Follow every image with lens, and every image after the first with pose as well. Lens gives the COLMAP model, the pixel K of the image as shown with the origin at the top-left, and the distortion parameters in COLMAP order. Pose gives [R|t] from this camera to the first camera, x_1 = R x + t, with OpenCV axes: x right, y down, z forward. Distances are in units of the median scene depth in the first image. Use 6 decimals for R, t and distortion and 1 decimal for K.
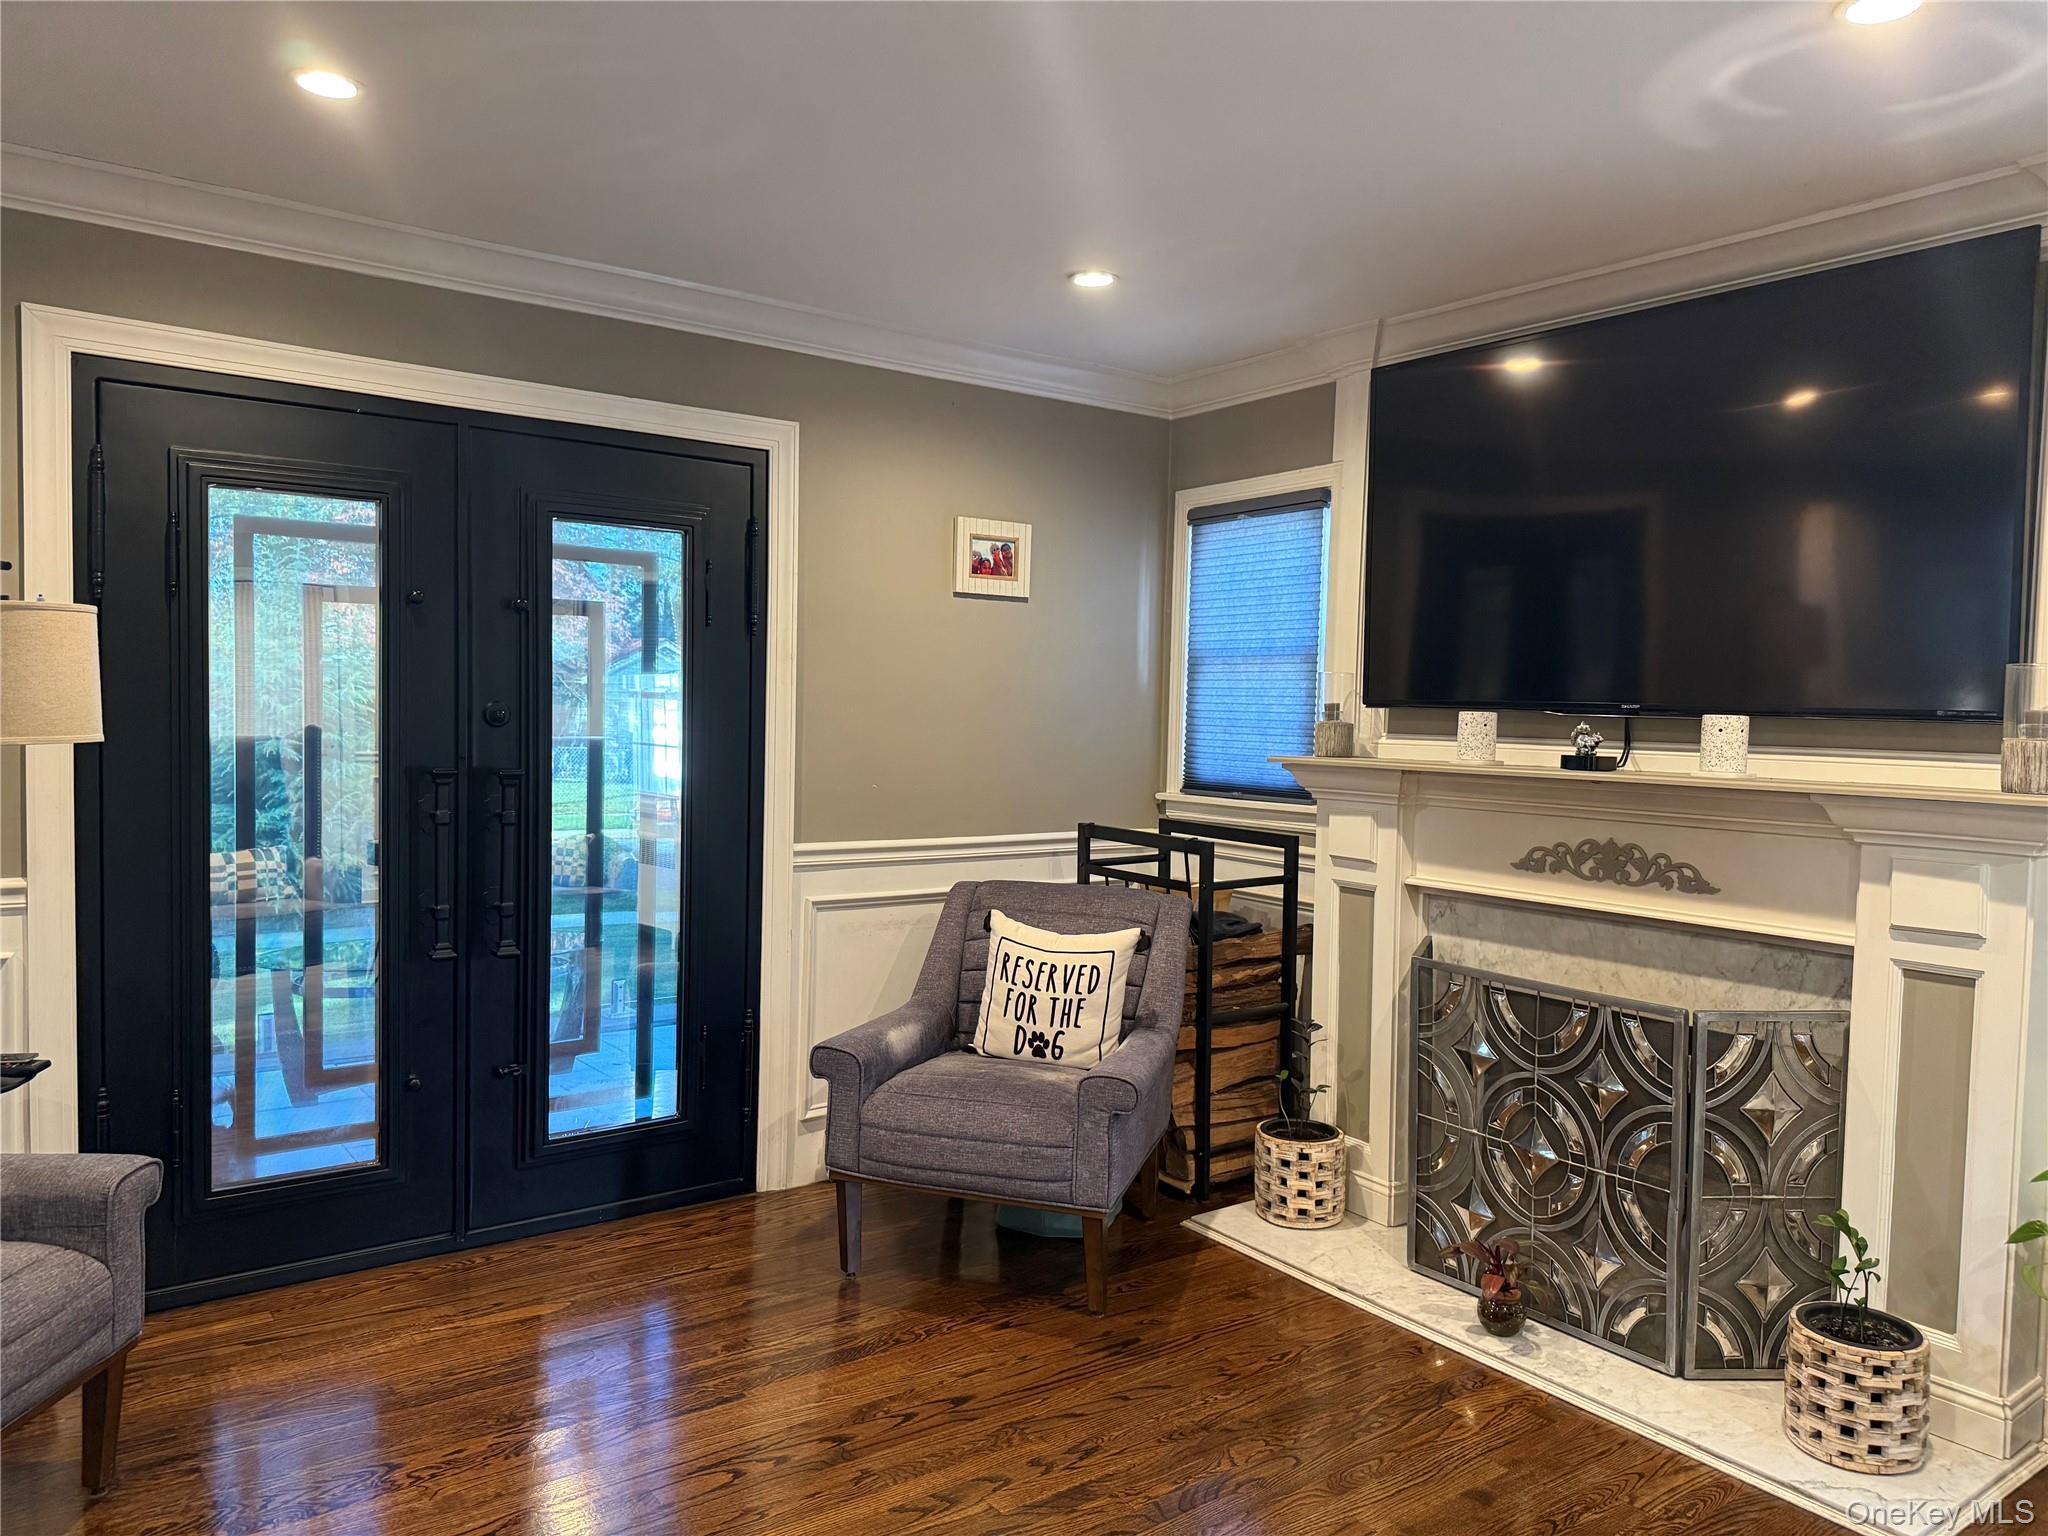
lens RADIAL K [[1425.1, 0, 1030.6], [0, 1425.1, 769.1], [0, 0, 1]] dist [0.071365, -0.078793]
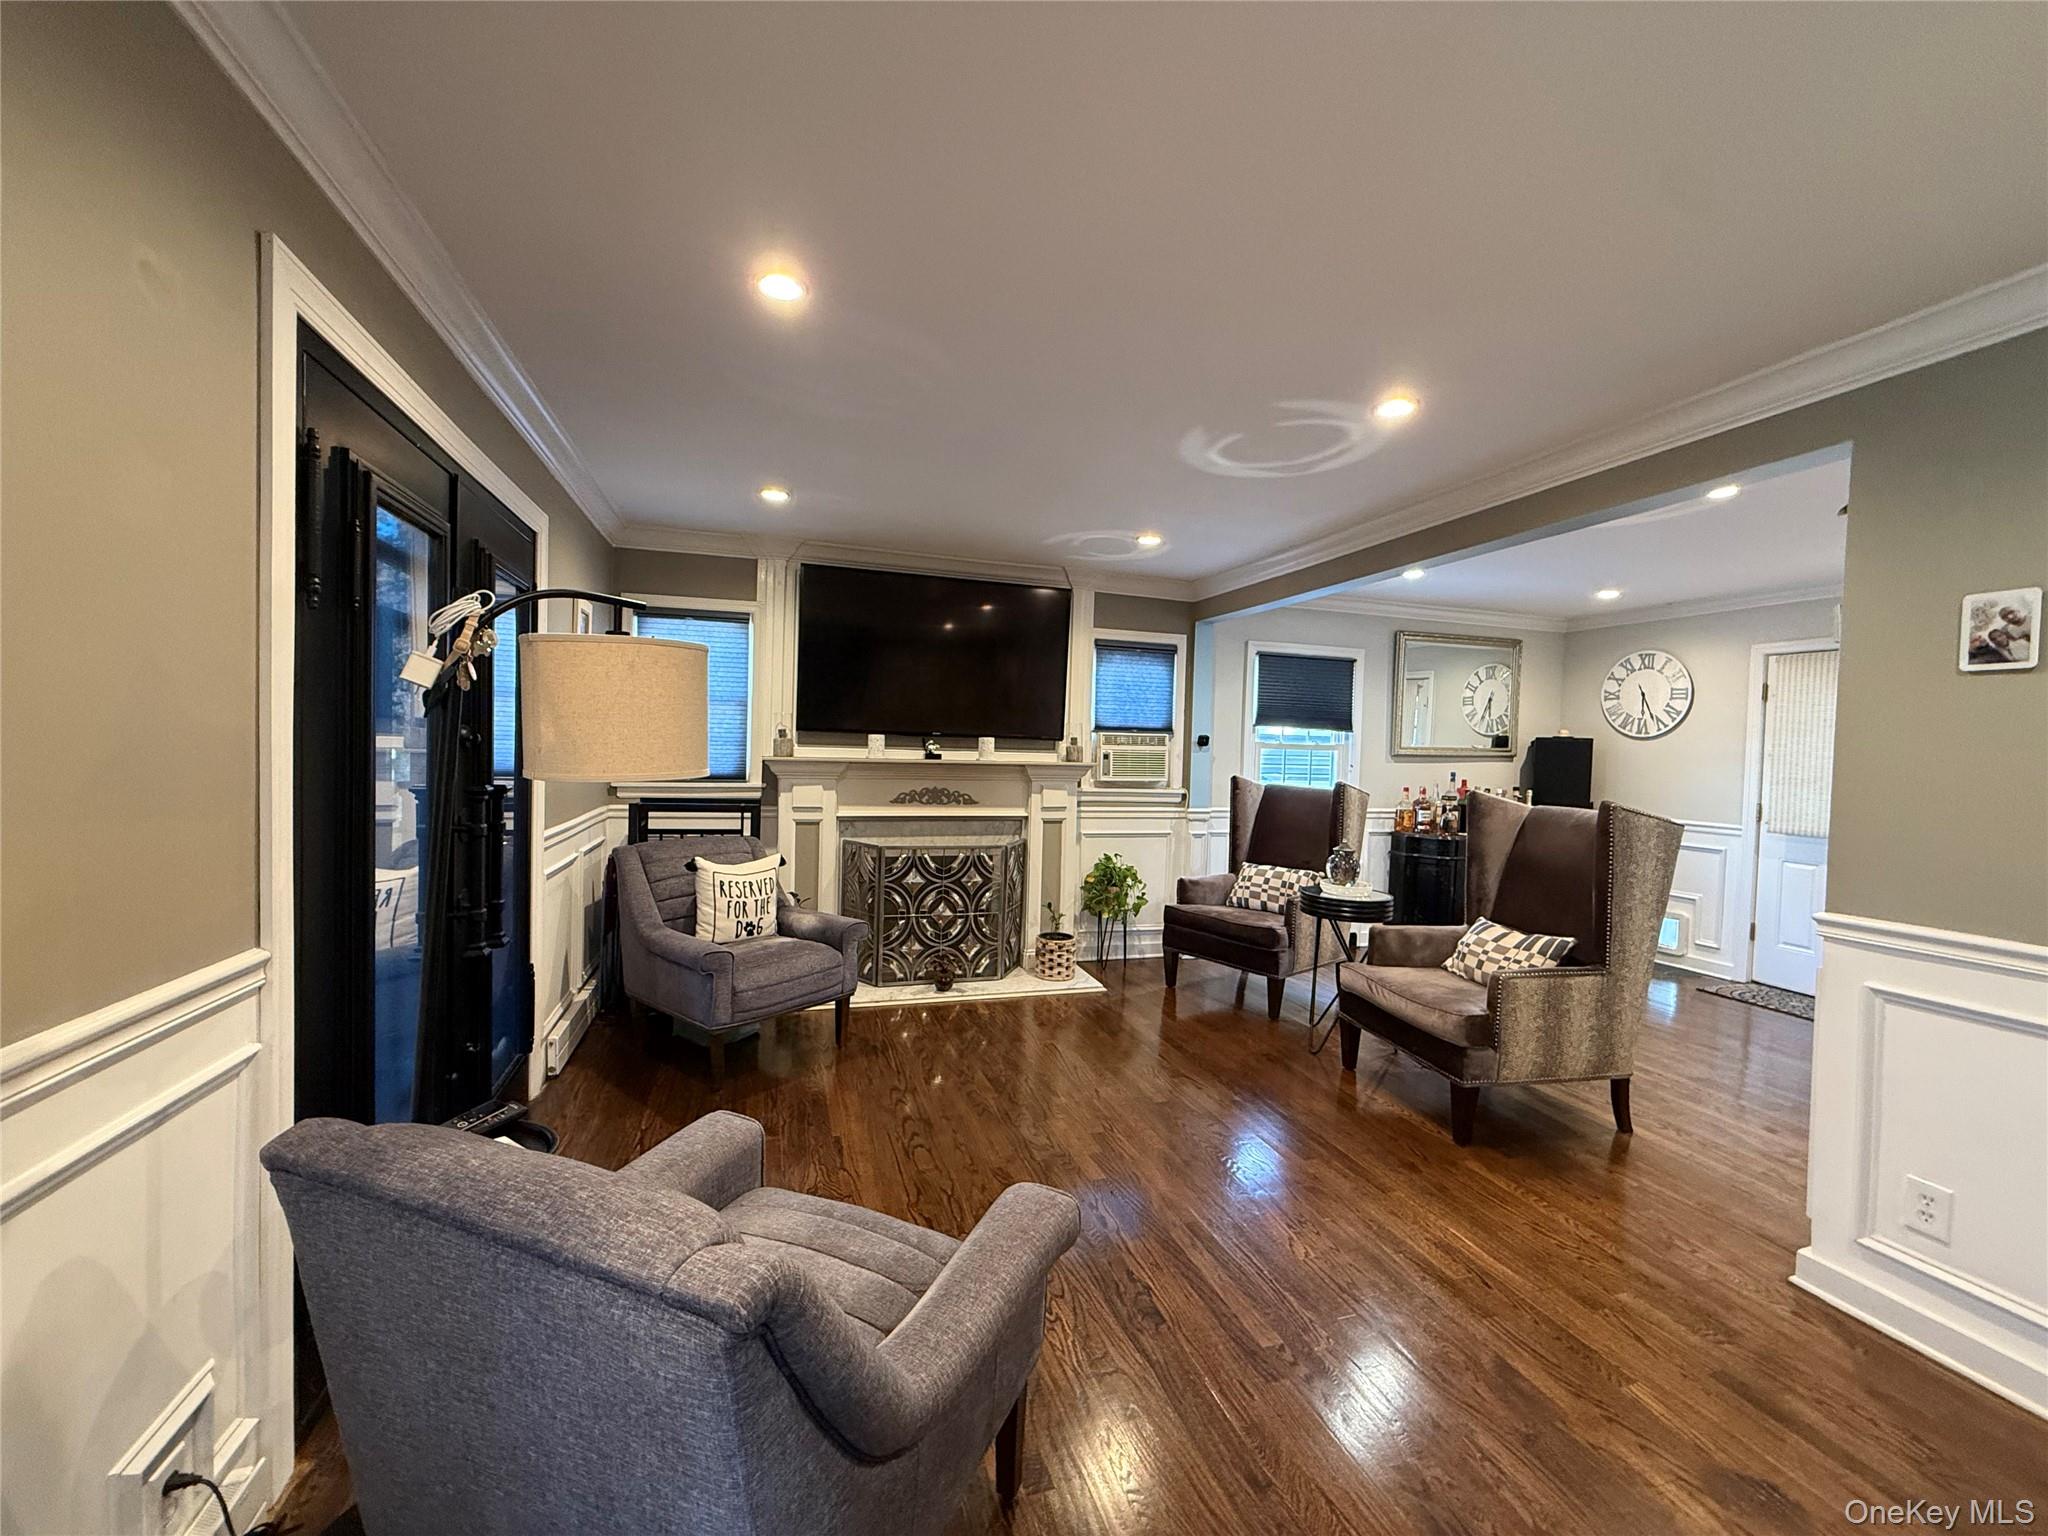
lens RADIAL K [[810.9, 0, 1026.3], [0, 810.9, 769.6], [0, 0, 1]] dist [0.001609, -0.000128]
pose [[0.317071, -0.042039, 0.947469, -0.844481], [0.020204, 0.999090, 0.037569, -0.029437], [-0.948186, 0.007231, 0.317632, 0.393378]]
